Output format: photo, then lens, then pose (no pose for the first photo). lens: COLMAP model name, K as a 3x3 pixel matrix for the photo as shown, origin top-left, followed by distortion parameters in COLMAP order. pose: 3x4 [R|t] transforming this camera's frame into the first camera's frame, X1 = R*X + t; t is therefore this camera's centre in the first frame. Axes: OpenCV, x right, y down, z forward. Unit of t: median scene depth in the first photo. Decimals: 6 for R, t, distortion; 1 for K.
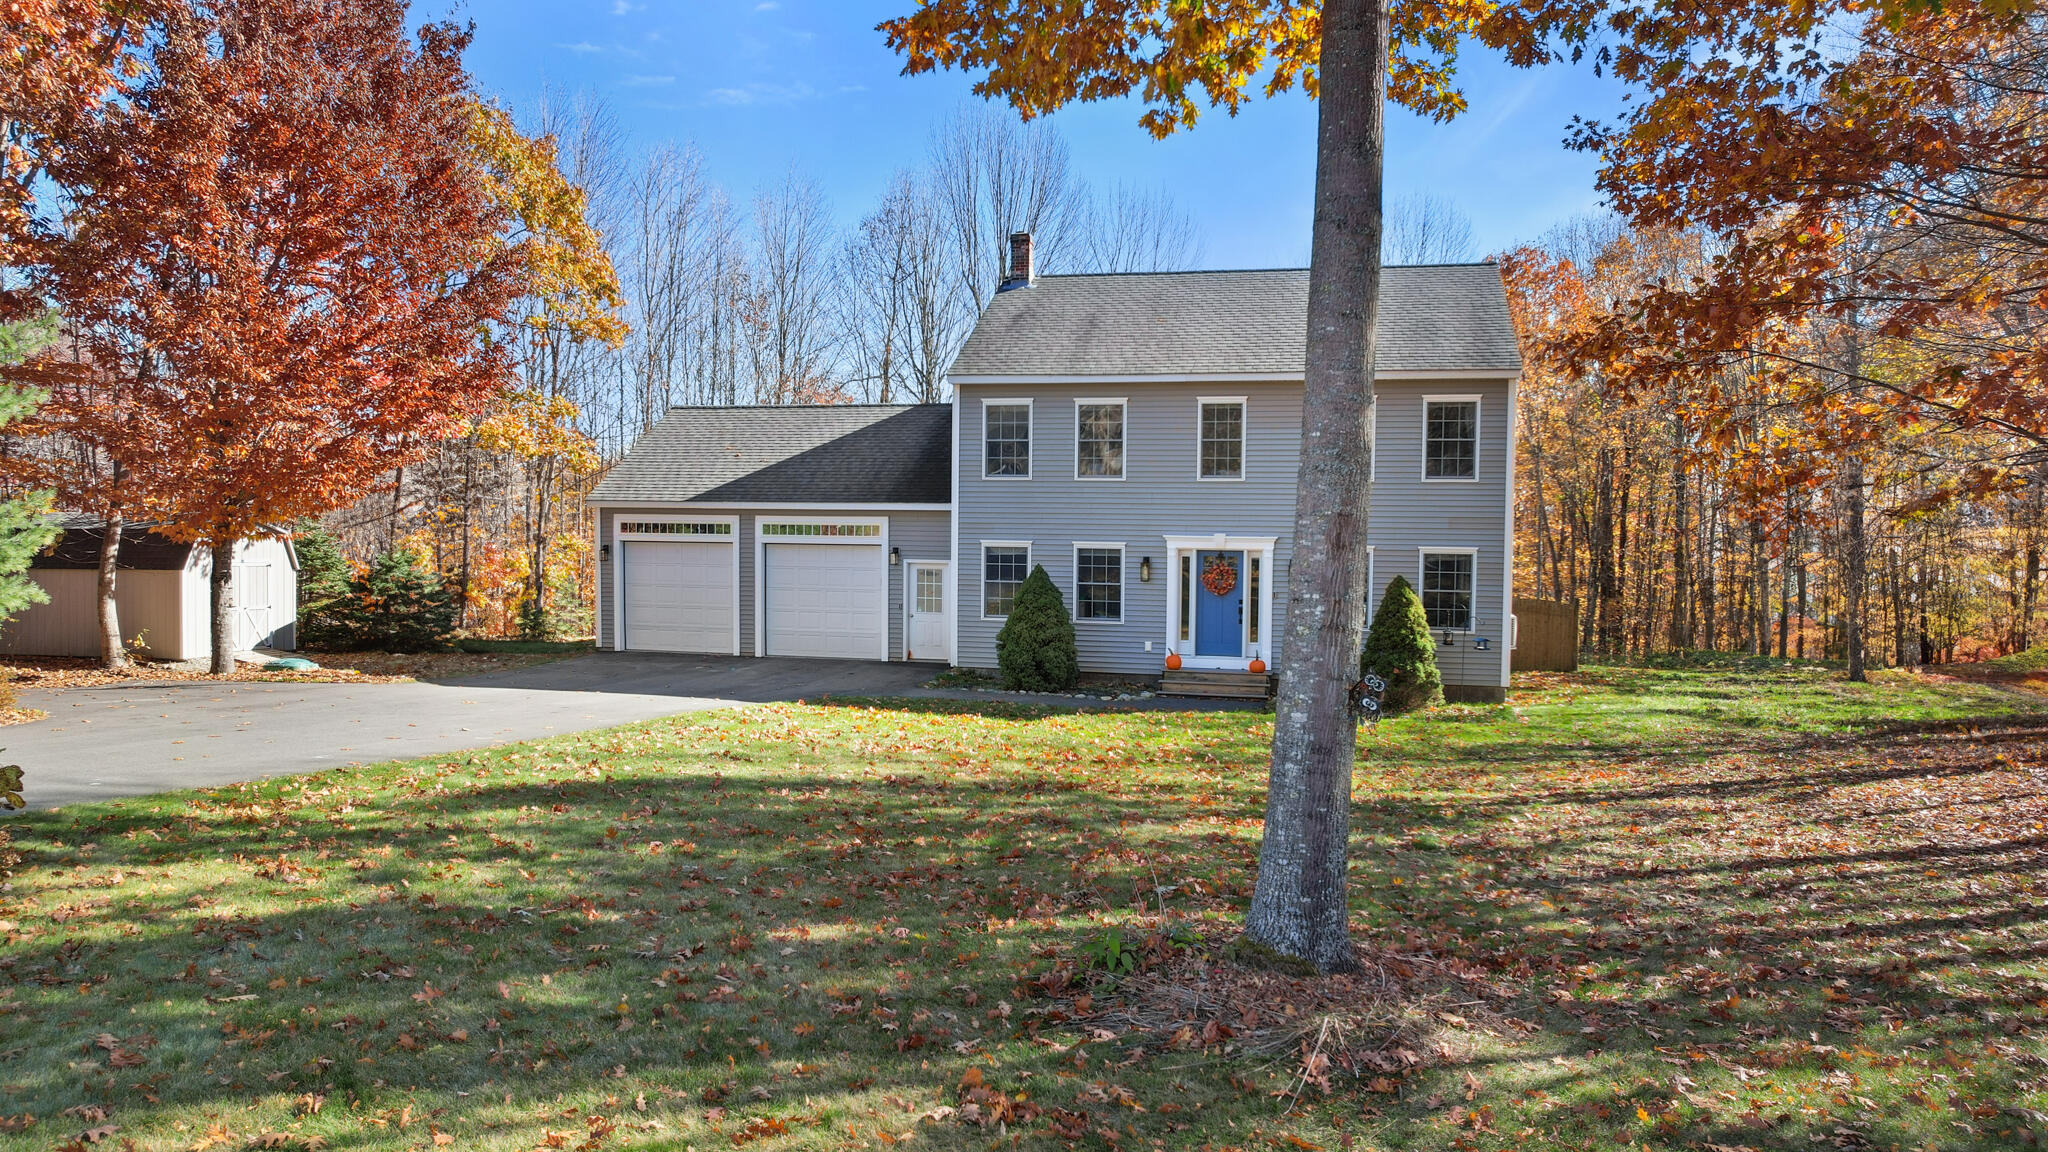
lens RADIAL K [[1297.9, 0, 1025.7], [0, 1297.9, 576.9], [0, 0, 1]] dist [-0.050050, 0.033319]
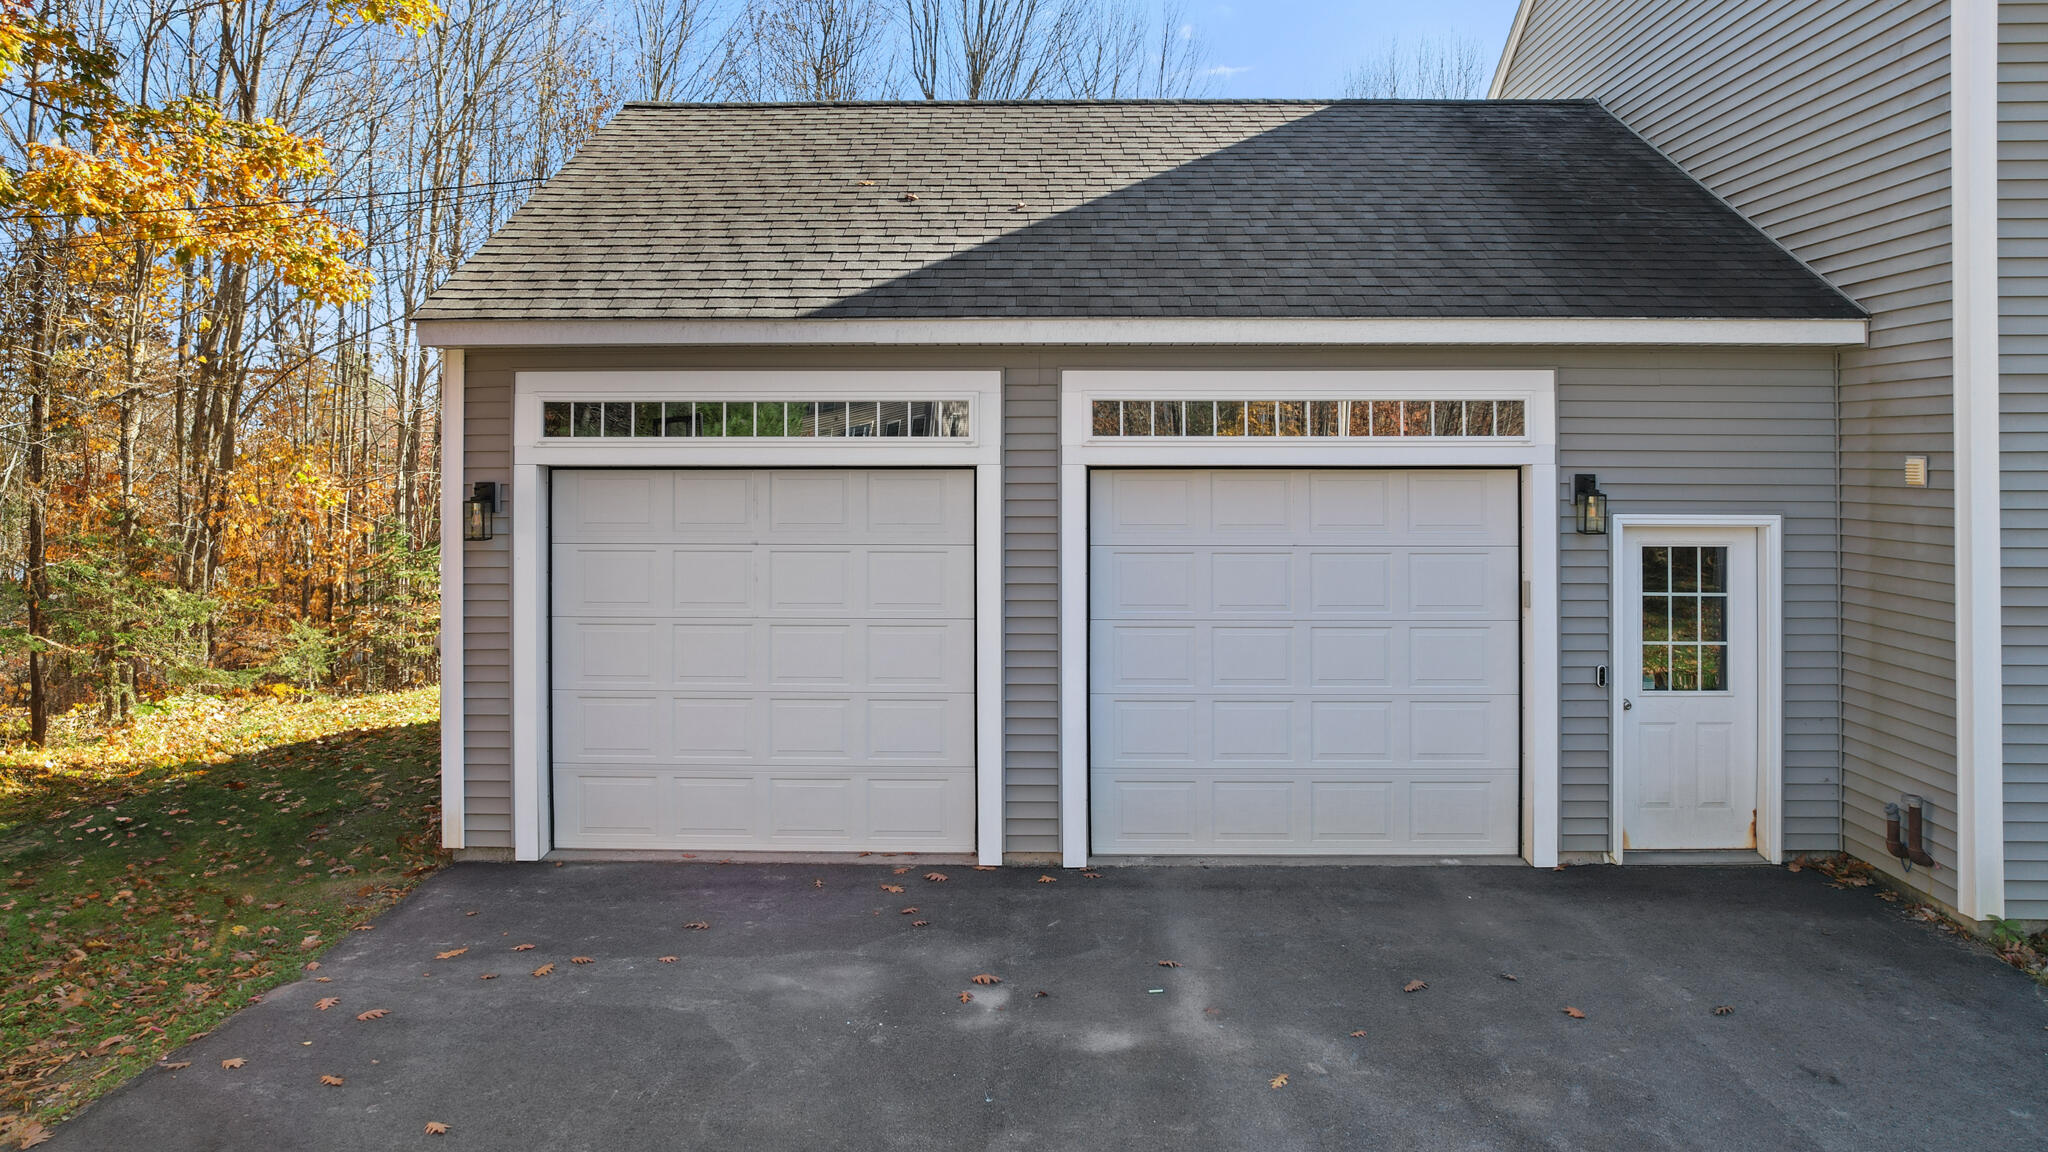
lens RADIAL K [[1297.9, 0, 1011.6], [0, 1297.9, 492.4], [0, 0, 1]] dist [-0.050050, 0.033319]
pose [[0.976799, -0.006180, 0.214068, -0.308444], [0.020121, 0.997810, -0.063004, -0.003072], [-0.213210, 0.065849, 0.974785, 0.796503]]
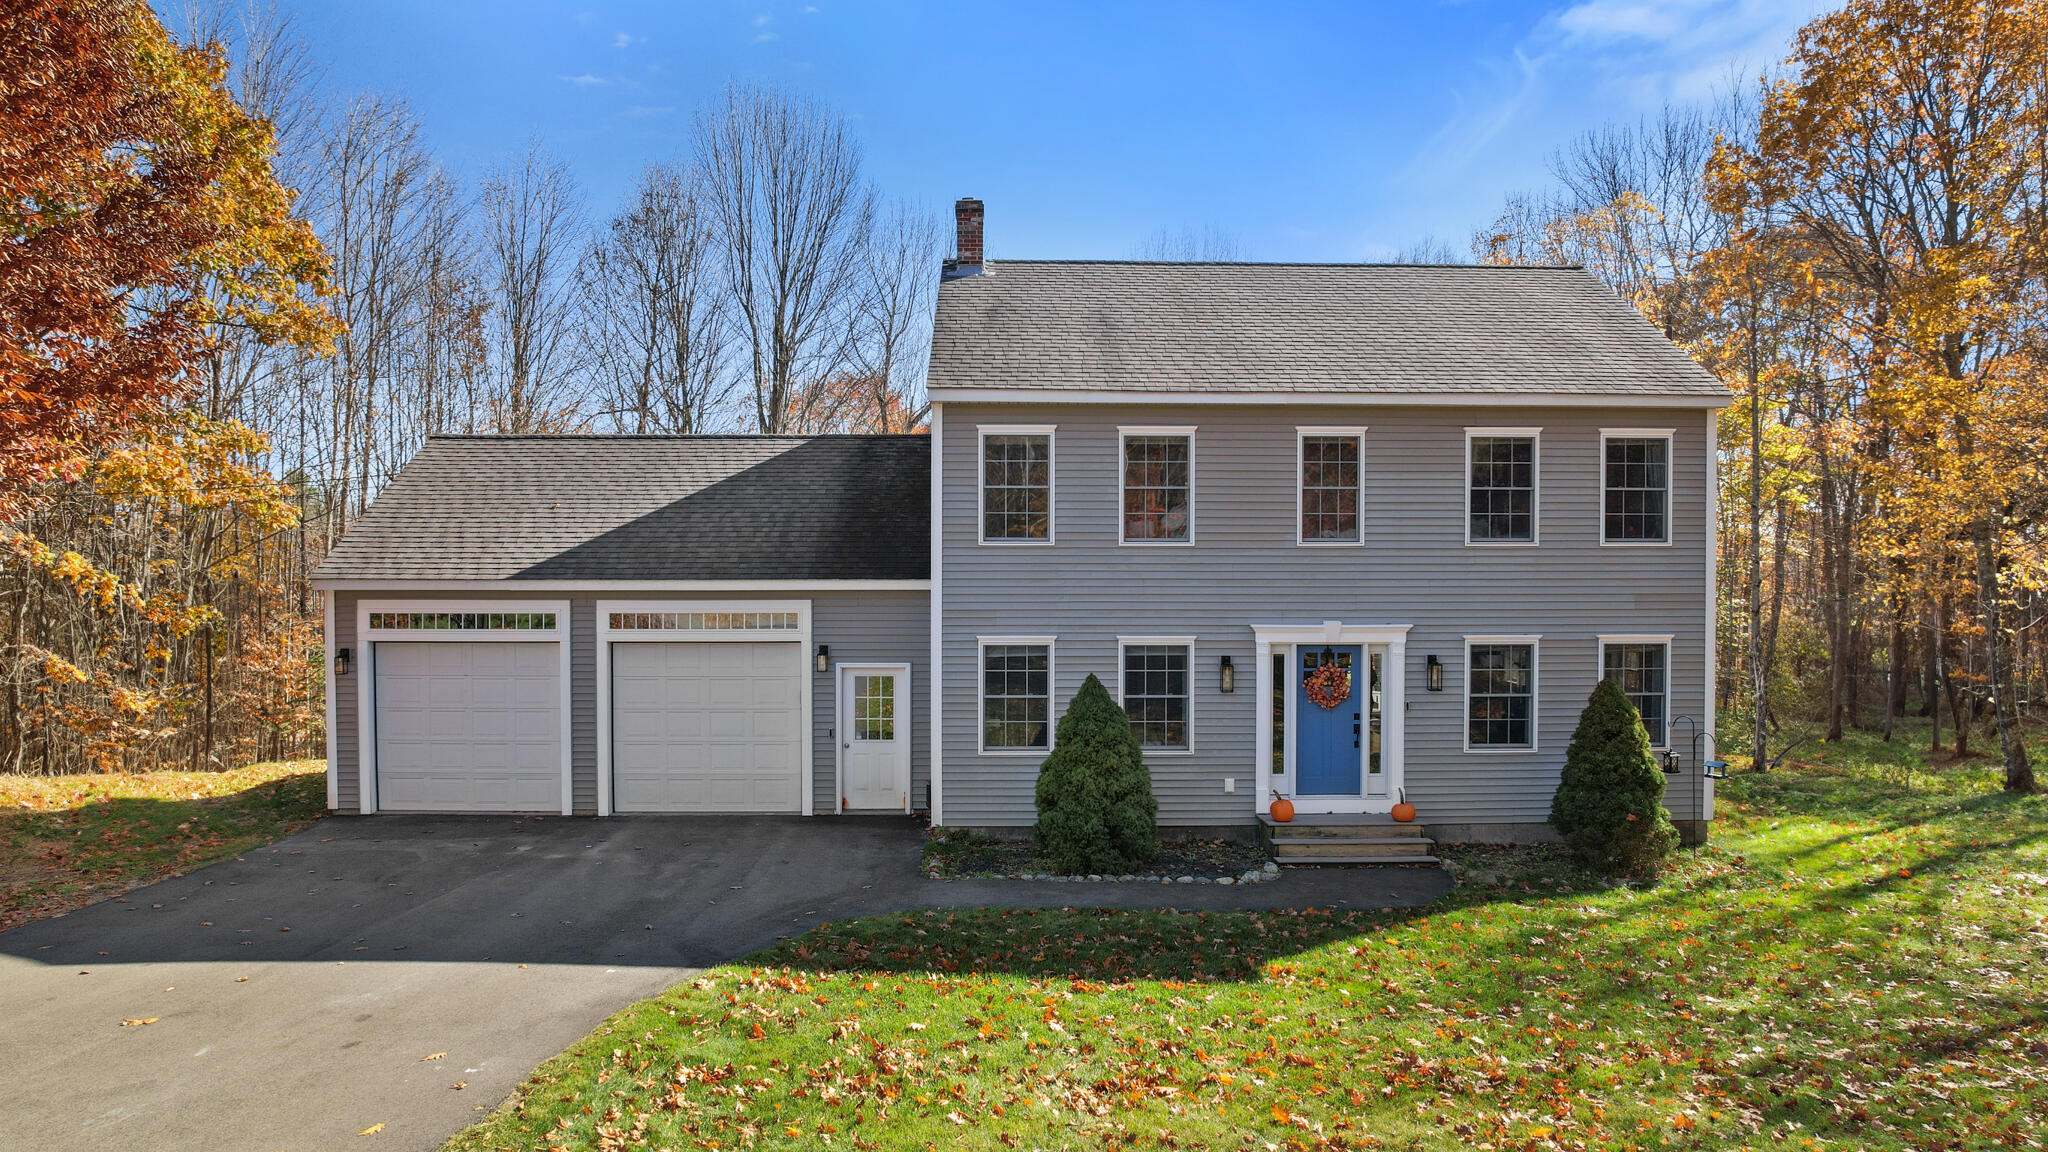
lens RADIAL K [[1297.9, 0, 1021.1], [0, 1297.9, 584.5], [0, 0, 1]] dist [-0.050050, 0.033319]
pose [[0.969446, -0.013029, 0.244958, -0.176367], [0.021269, 0.999292, -0.031023, -0.033471], [-0.244381, 0.035285, 0.969037, 0.346062]]
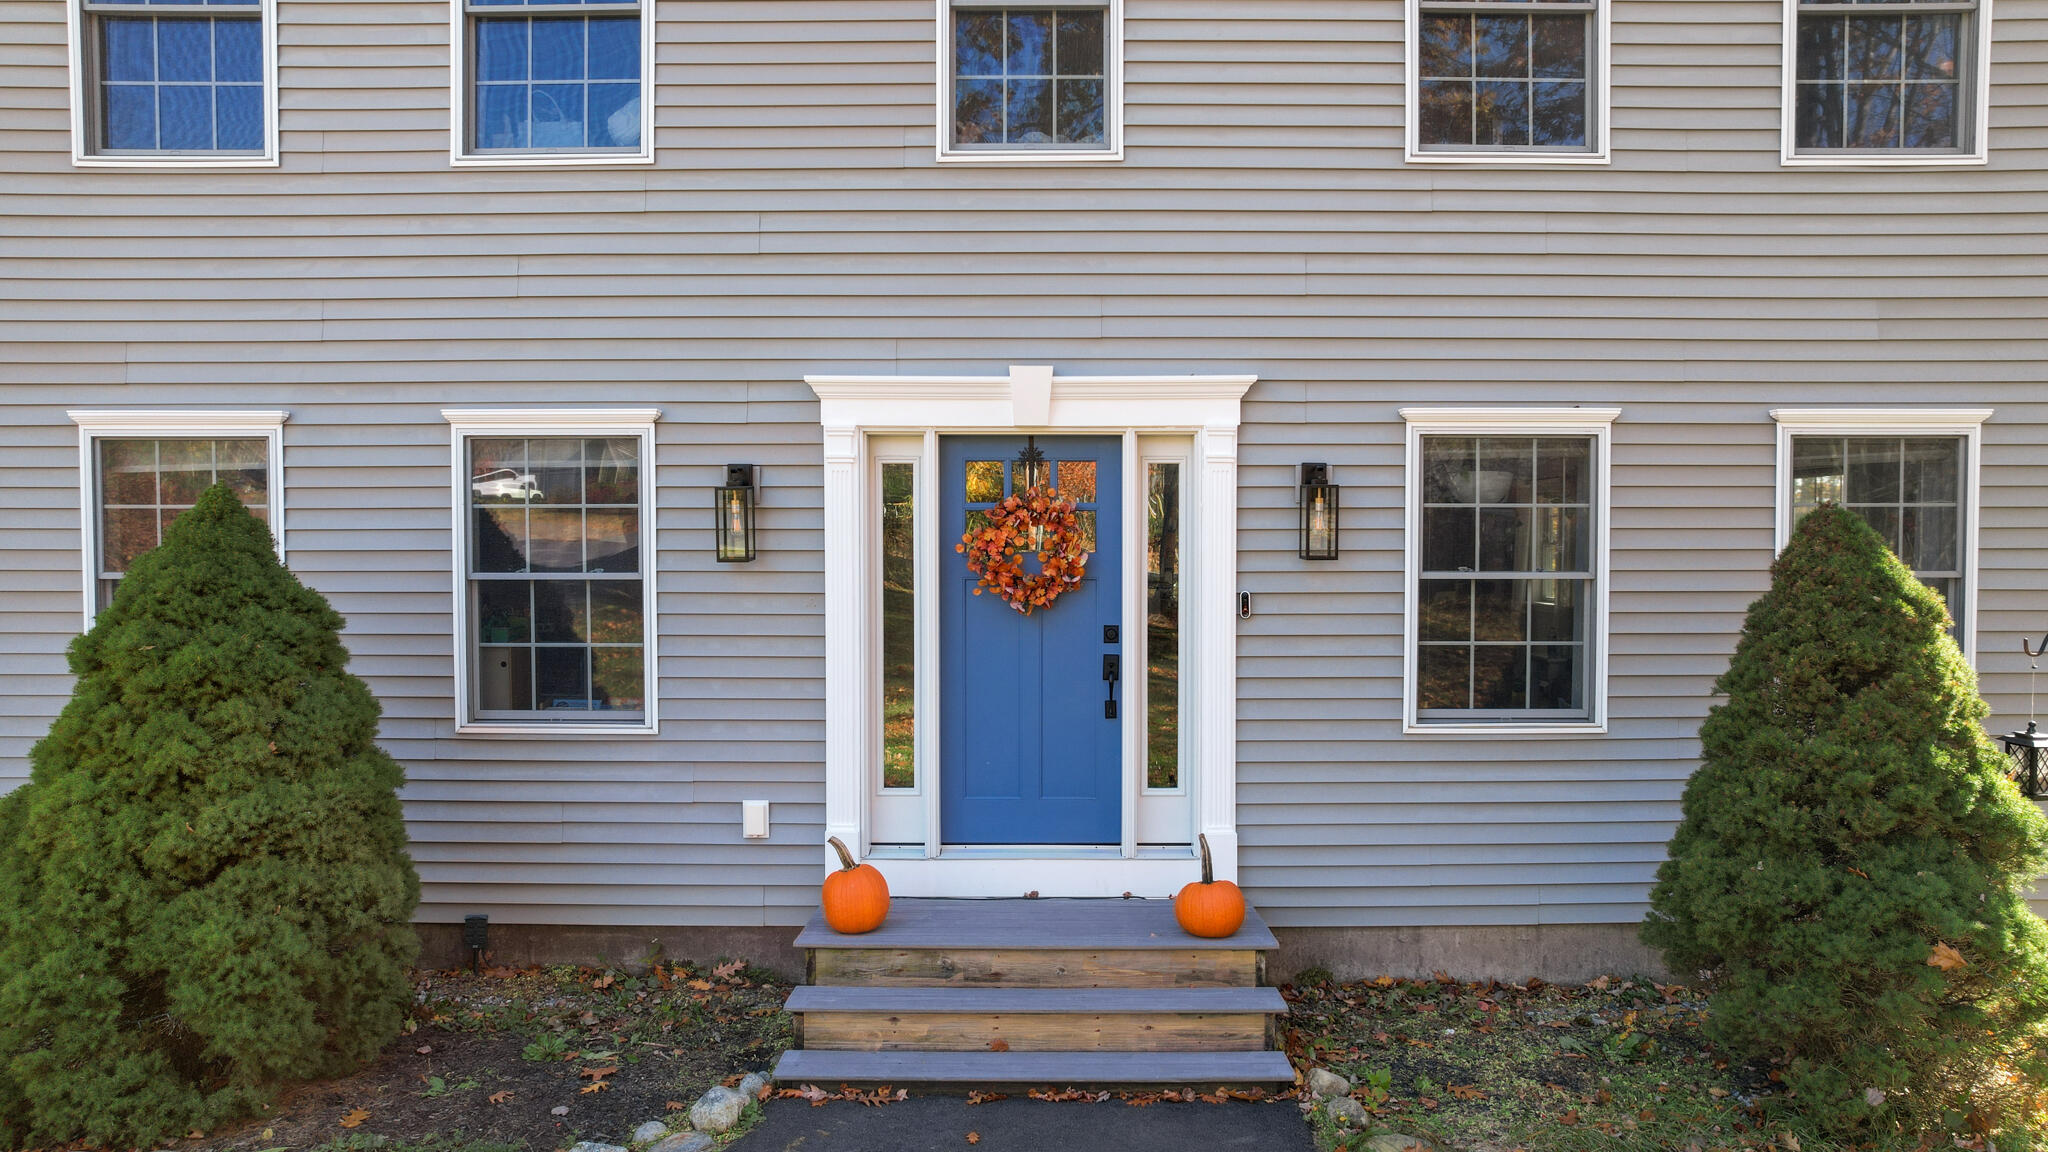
lens RADIAL K [[1297.9, 0, 1022.4], [0, 1297.9, 584.1], [0, 0, 1]] dist [-0.050050, 0.033319]
pose [[0.975083, -0.016655, 0.221213, 0.087777], [0.020844, 0.999645, -0.016617, 0.012676], [-0.220858, 0.020814, 0.975084, 0.722228]]
